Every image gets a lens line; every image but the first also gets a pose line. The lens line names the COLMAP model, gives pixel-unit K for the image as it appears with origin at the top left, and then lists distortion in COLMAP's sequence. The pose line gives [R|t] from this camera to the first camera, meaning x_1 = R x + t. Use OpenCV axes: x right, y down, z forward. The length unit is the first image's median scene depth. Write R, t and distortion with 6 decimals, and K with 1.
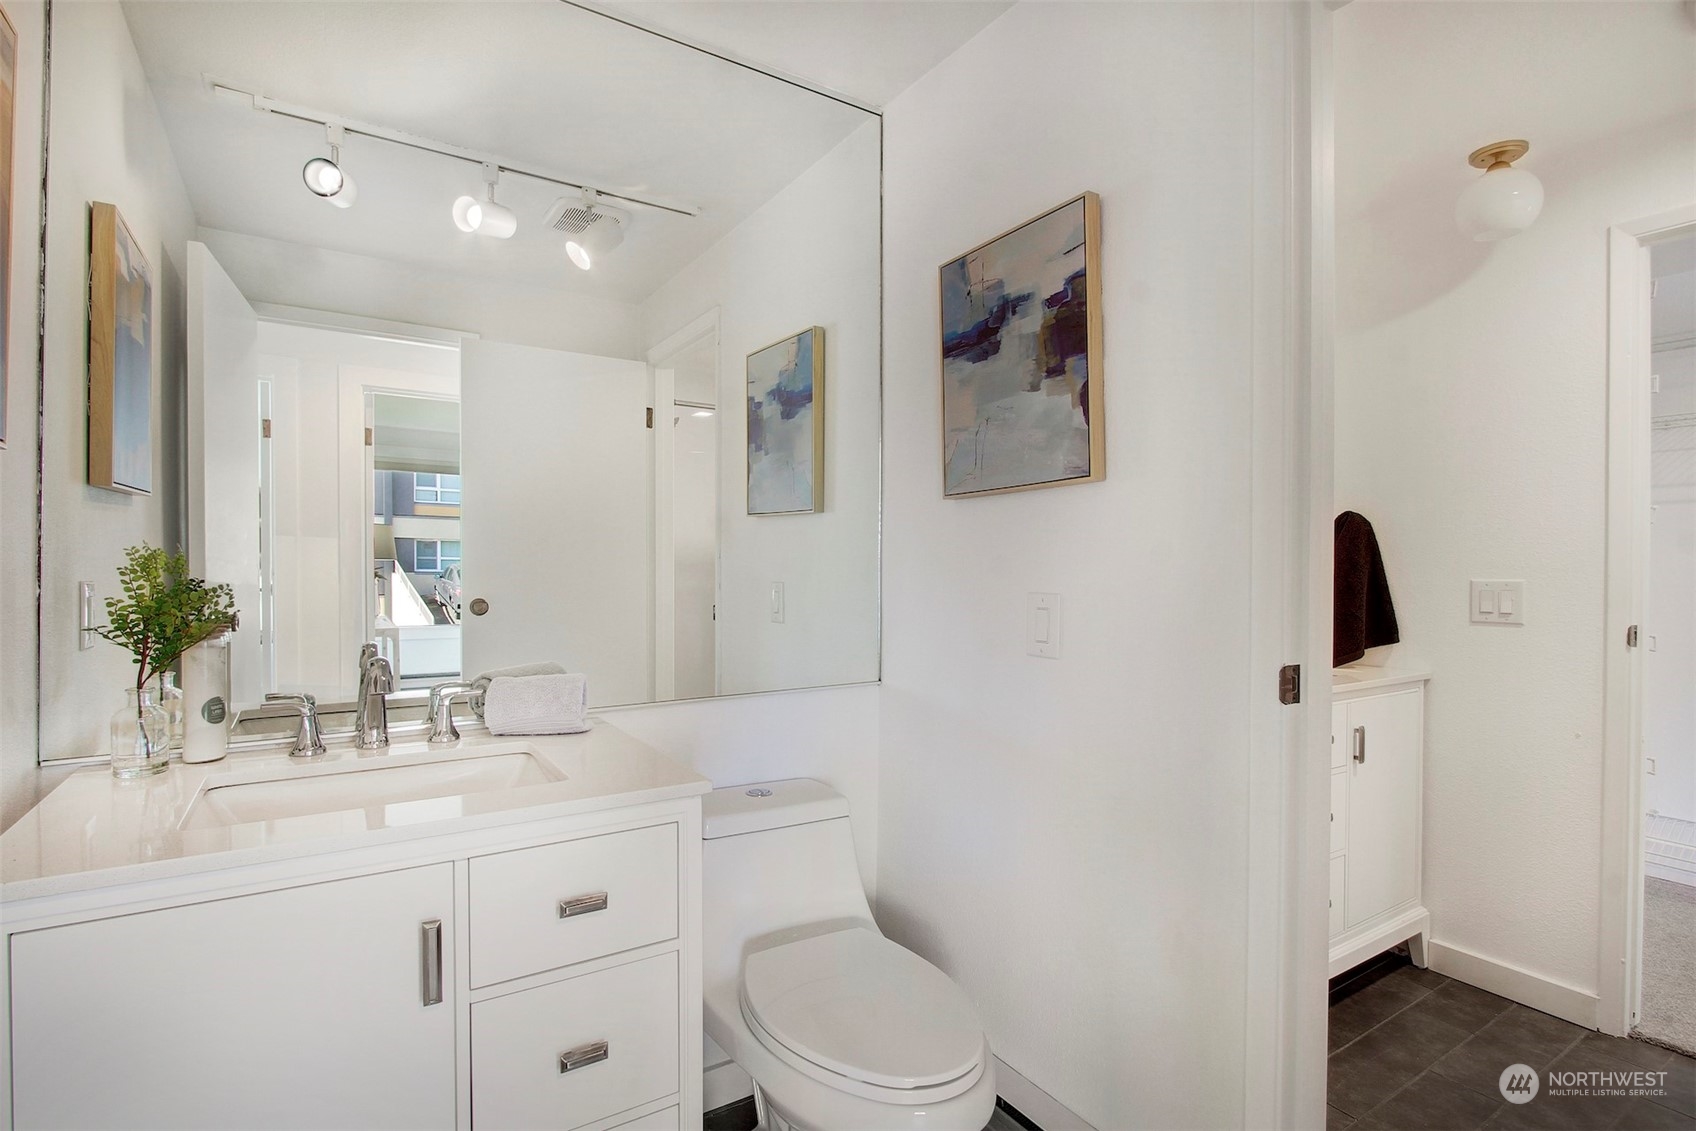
lens RADIAL K [[803.8, 0, 837.5], [0, 803.8, 572.2], [0, 0, 1]] dist [-0.009845, 0.001238]
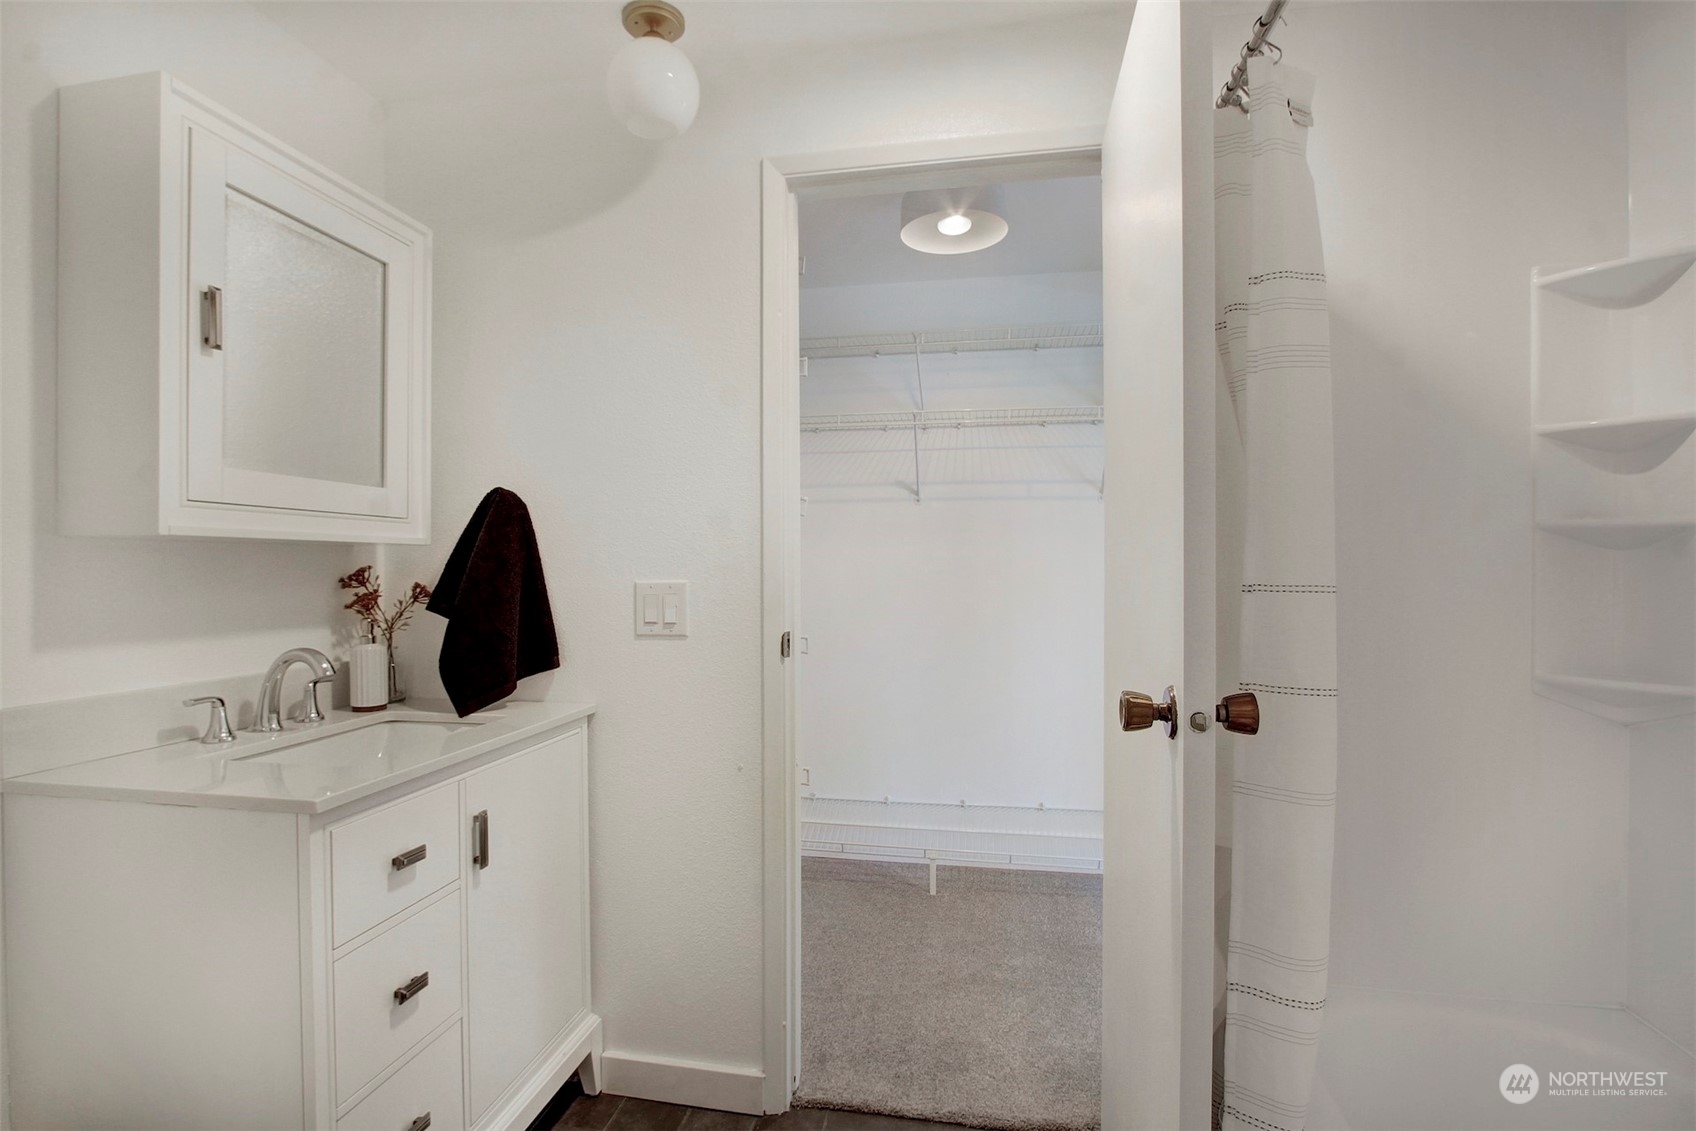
lens RADIAL K [[803.8, 0, 845.7], [0, 803.8, 573.9], [0, 0, 1]] dist [-0.009845, 0.001238]
pose [[0.661276, -0.002170, 0.750139, 0.356729], [0.012134, 0.999896, -0.007805, 0.011360], [-0.750044, 0.014263, 0.661234, 0.345731]]
